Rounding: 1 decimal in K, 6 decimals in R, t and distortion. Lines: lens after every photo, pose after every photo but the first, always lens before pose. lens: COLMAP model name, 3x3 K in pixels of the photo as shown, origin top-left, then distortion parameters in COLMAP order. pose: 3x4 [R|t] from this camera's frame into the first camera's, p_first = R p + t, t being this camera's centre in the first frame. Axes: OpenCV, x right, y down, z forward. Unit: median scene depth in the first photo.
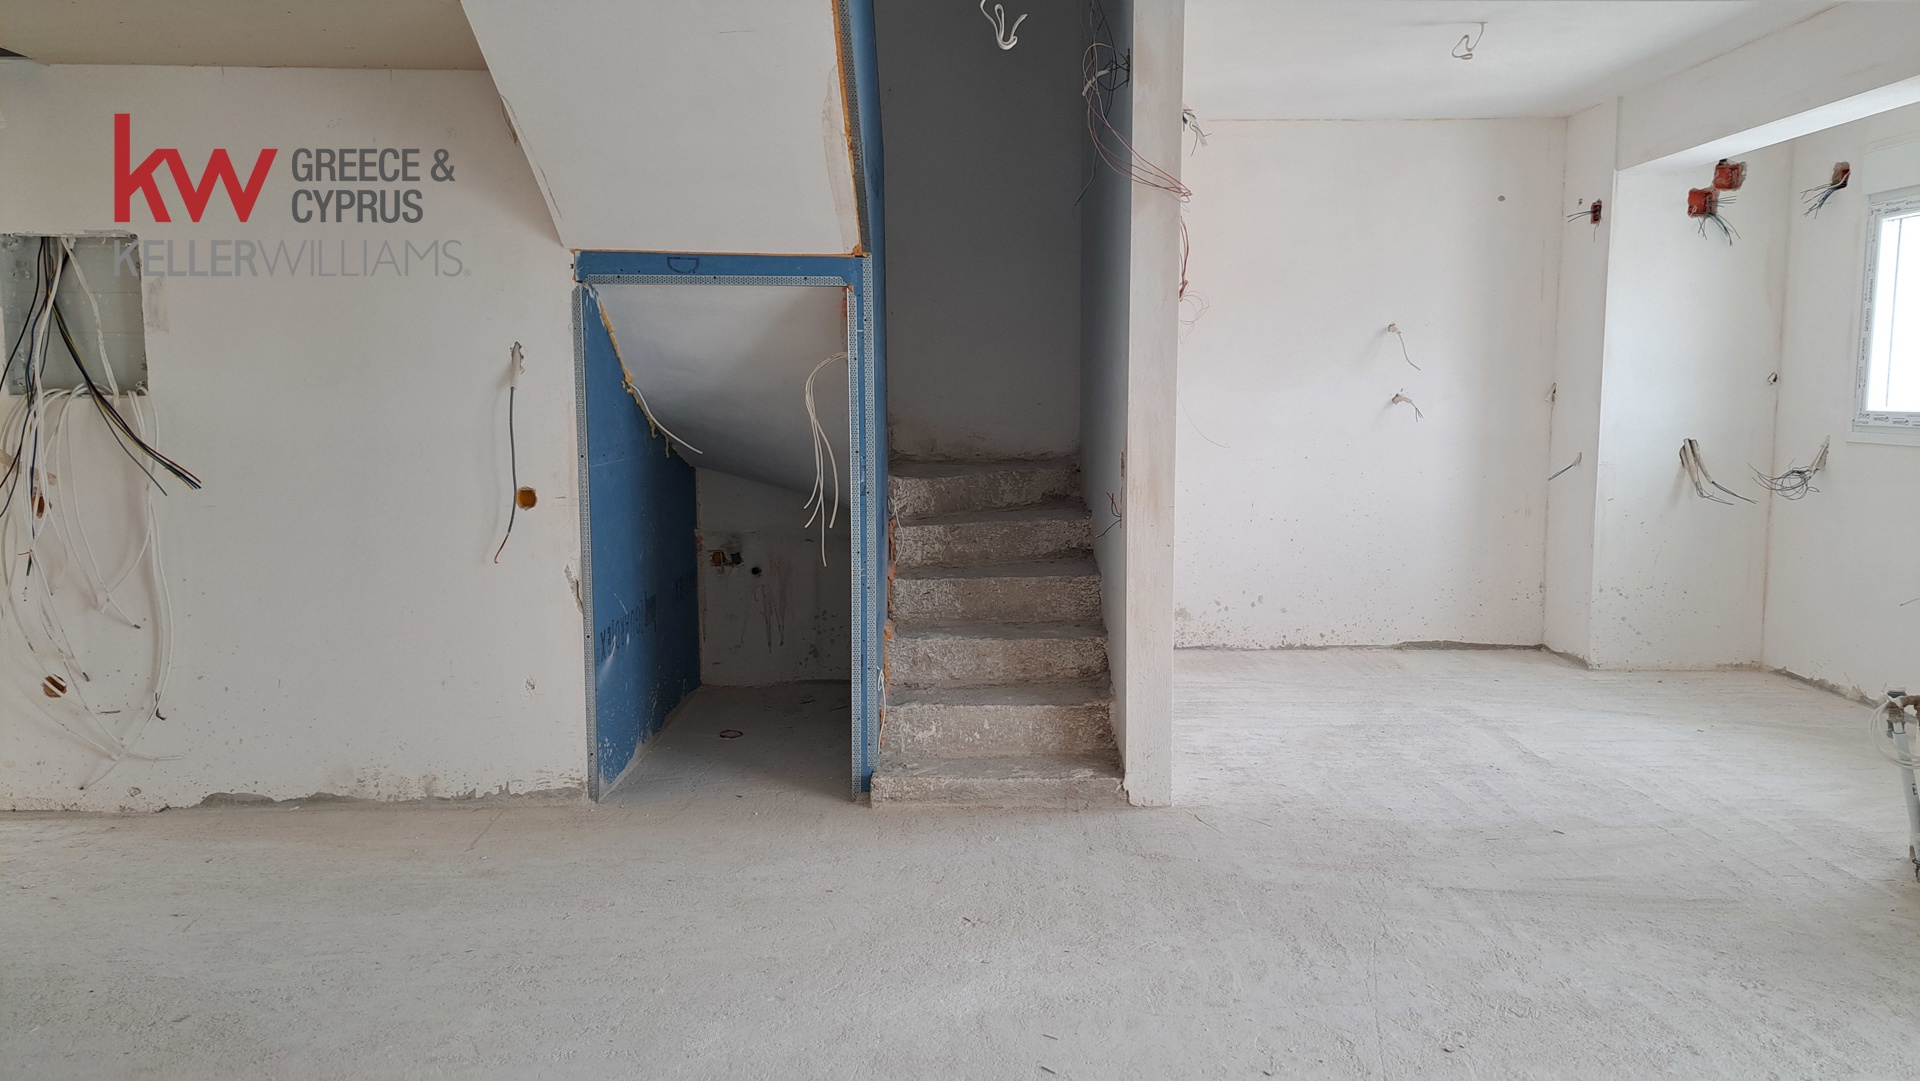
lens RADIAL K [[1346.3, 0, 1010.3], [0, 1346.3, 532.8], [0, 0, 1]] dist [0.064141, -0.054693]
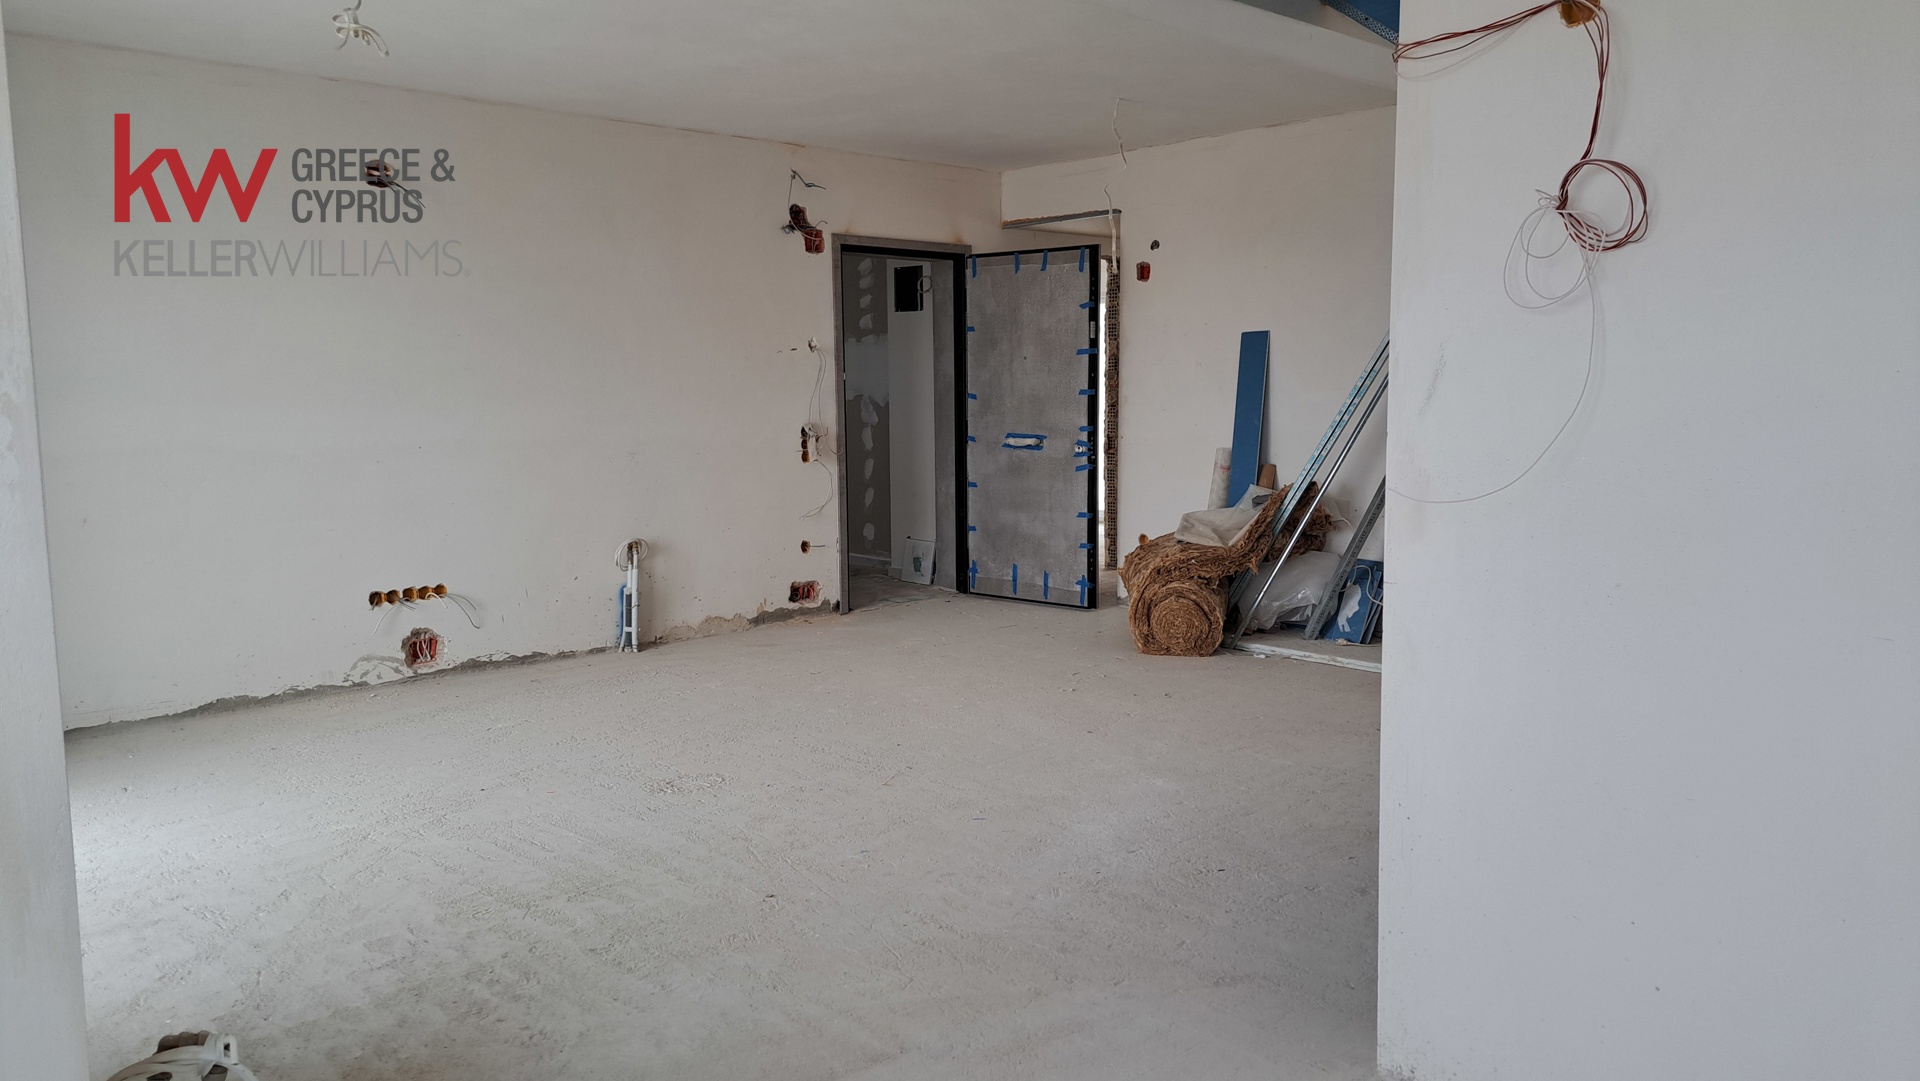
lens RADIAL K [[1346.3, 0, 960.9], [0, 1346.3, 538.8], [0, 0, 1]] dist [0.064141, -0.054693]
pose [[-0.748945, 0.082289, -0.657502, 0.636554], [-0.066966, 0.977780, 0.198652, -0.137399], [0.659239, 0.192810, -0.726793, 1.263490]]
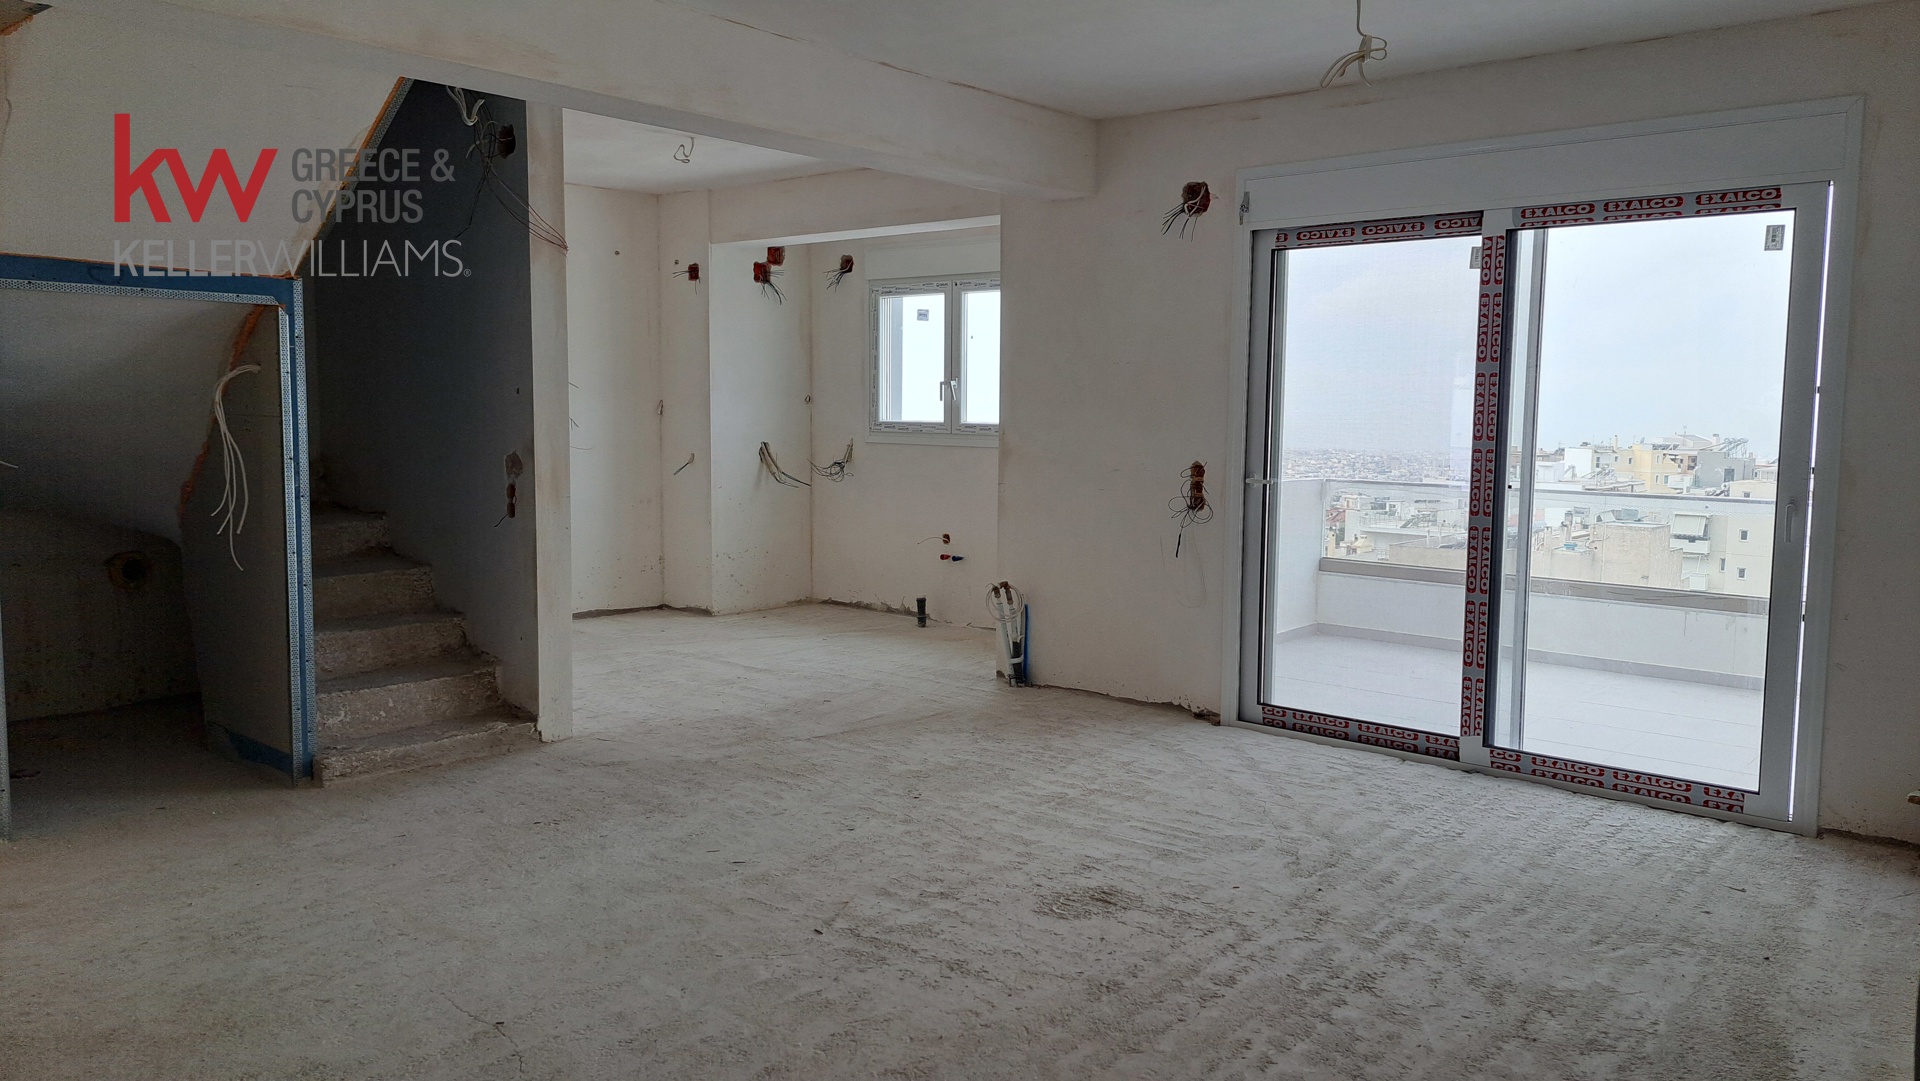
lens RADIAL K [[1346.3, 0, 981.5], [0, 1346.3, 525.6], [0, 0, 1]] dist [0.064141, -0.054693]
pose [[0.677832, -0.060666, 0.732709, -0.528538], [0.071566, 0.997302, 0.016367, 0.014080], [-0.731725, 0.041342, 0.680345, -0.134617]]
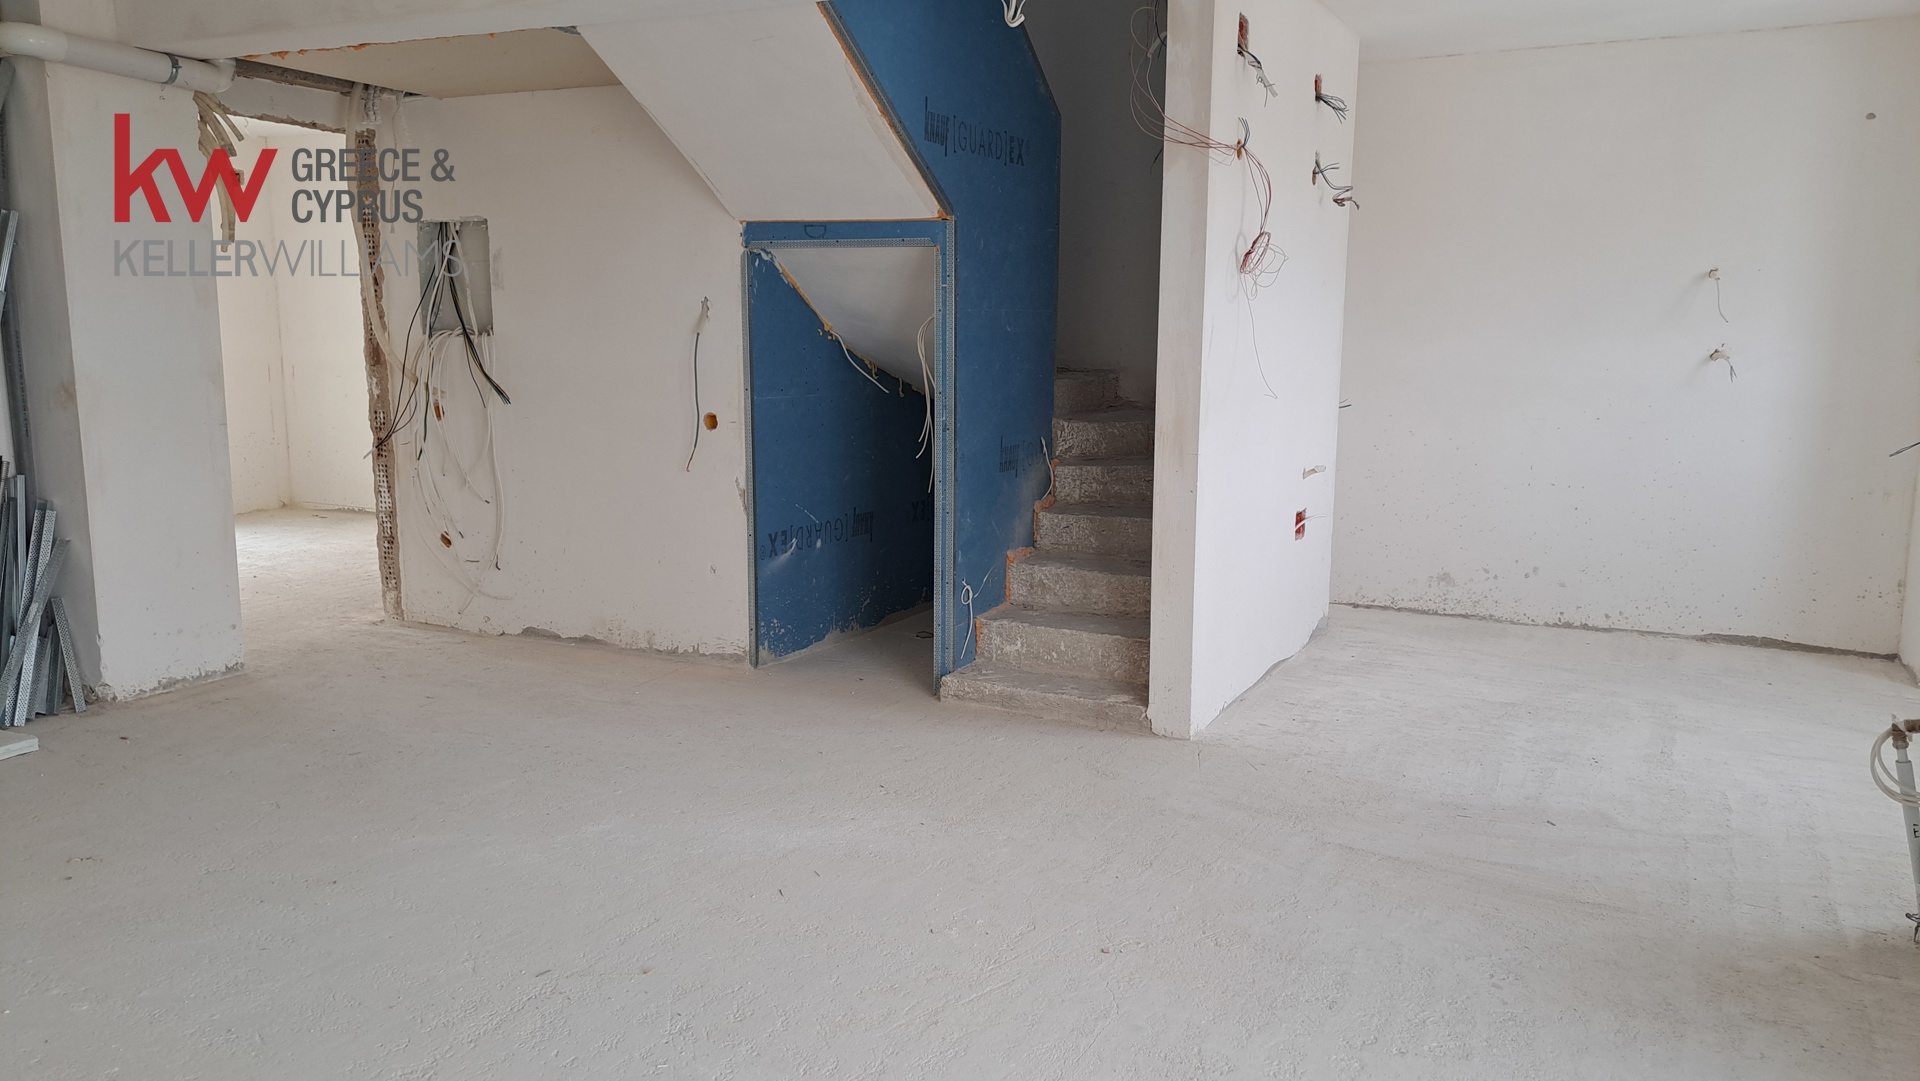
lens RADIAL K [[1346.3, 0, 1011.3], [0, 1346.3, 555.9], [0, 0, 1]] dist [0.064141, -0.054693]
pose [[0.886894, 0.084719, -0.454139, 0.461315], [-0.060781, 0.995894, 0.067083, -0.002454], [0.457958, -0.031893, 0.888402, 0.006884]]
